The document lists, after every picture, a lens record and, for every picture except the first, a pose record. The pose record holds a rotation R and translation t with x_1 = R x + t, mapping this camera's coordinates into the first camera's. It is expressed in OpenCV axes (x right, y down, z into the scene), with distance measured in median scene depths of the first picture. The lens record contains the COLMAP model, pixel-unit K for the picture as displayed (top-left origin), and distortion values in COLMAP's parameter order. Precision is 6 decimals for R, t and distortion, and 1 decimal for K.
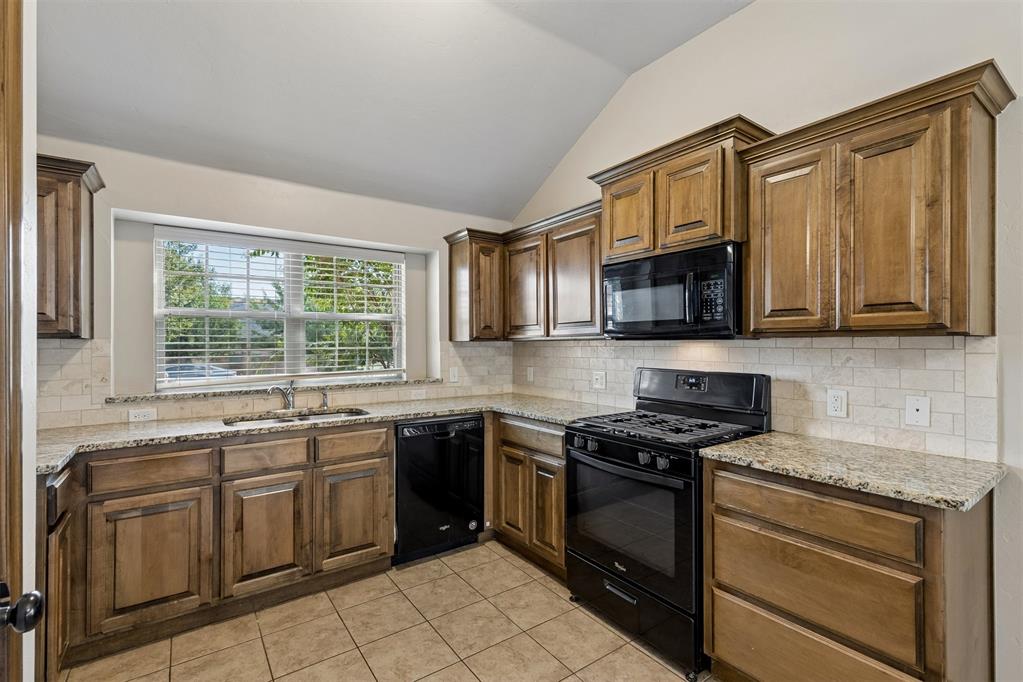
lens RADIAL K [[463.5, 0, 515.0], [0, 463.5, 343.5], [0, 0, 1]] dist [0.007335, -0.001744]
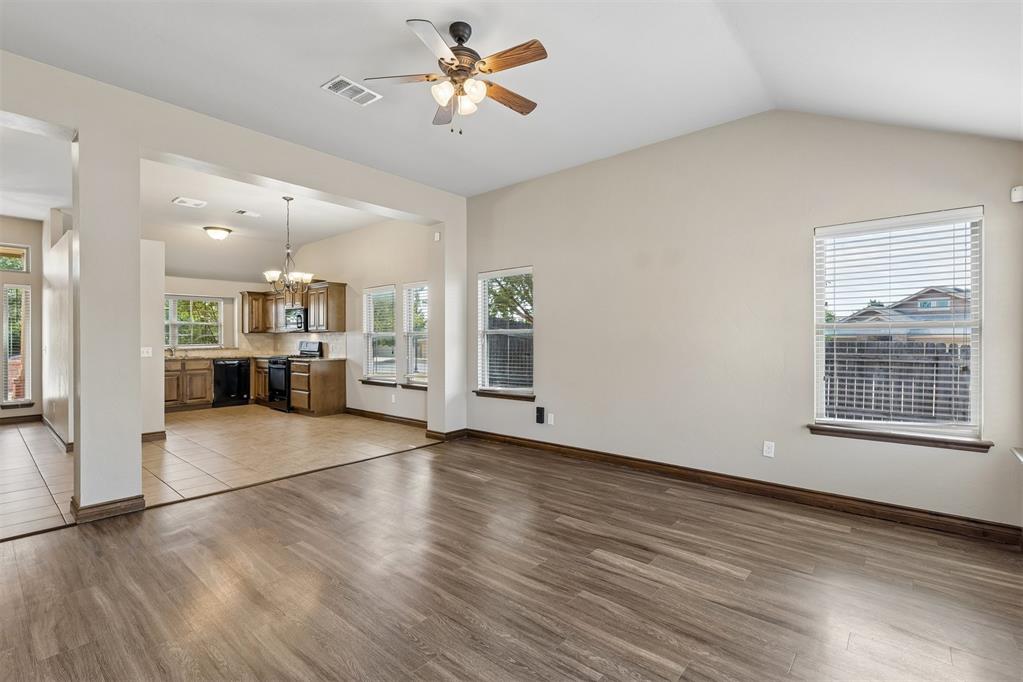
lens RADIAL K [[463.5, 0, 516.1], [0, 463.5, 336.7], [0, 0, 1]] dist [0.007335, -0.001744]
pose [[0.971354, -0.001050, 0.237633, 1.013256], [0.001257, 0.999999, -0.000722, 0.026617], [-0.237632, 0.001000, 0.971355, -2.611015]]
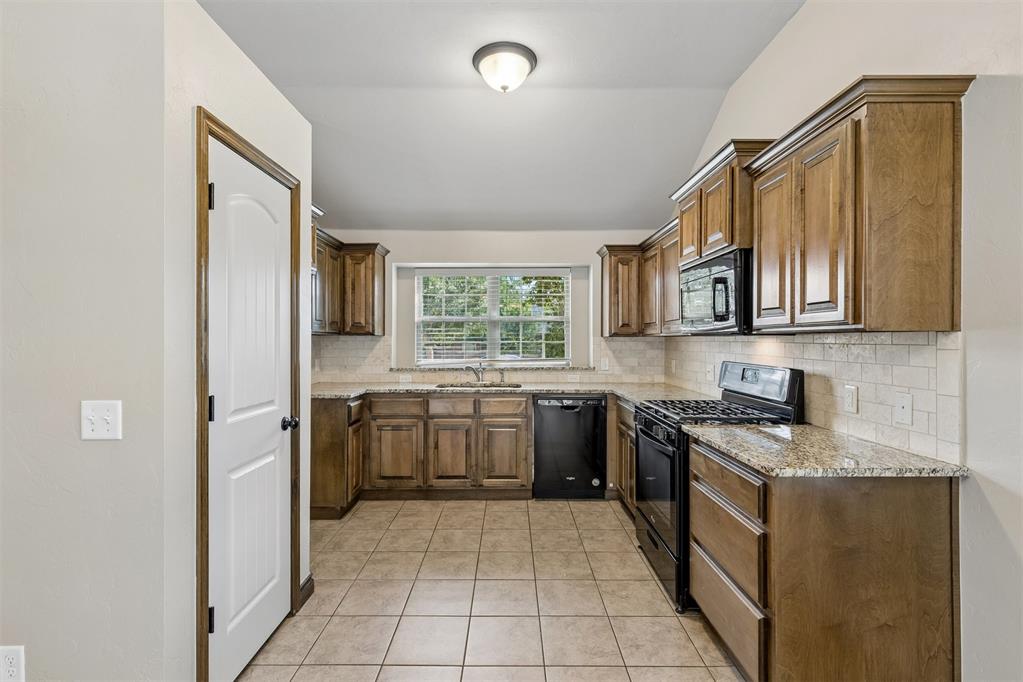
lens RADIAL K [[463.5, 0, 509.4], [0, 463.5, 340.4], [0, 0, 1]] dist [0.007335, -0.001744]
pose [[0.812312, 0.004300, -0.583207, 0.528673], [-0.002177, 0.999988, 0.004341, 0.000159], [0.583219, -0.002257, 0.812312, -0.188443]]
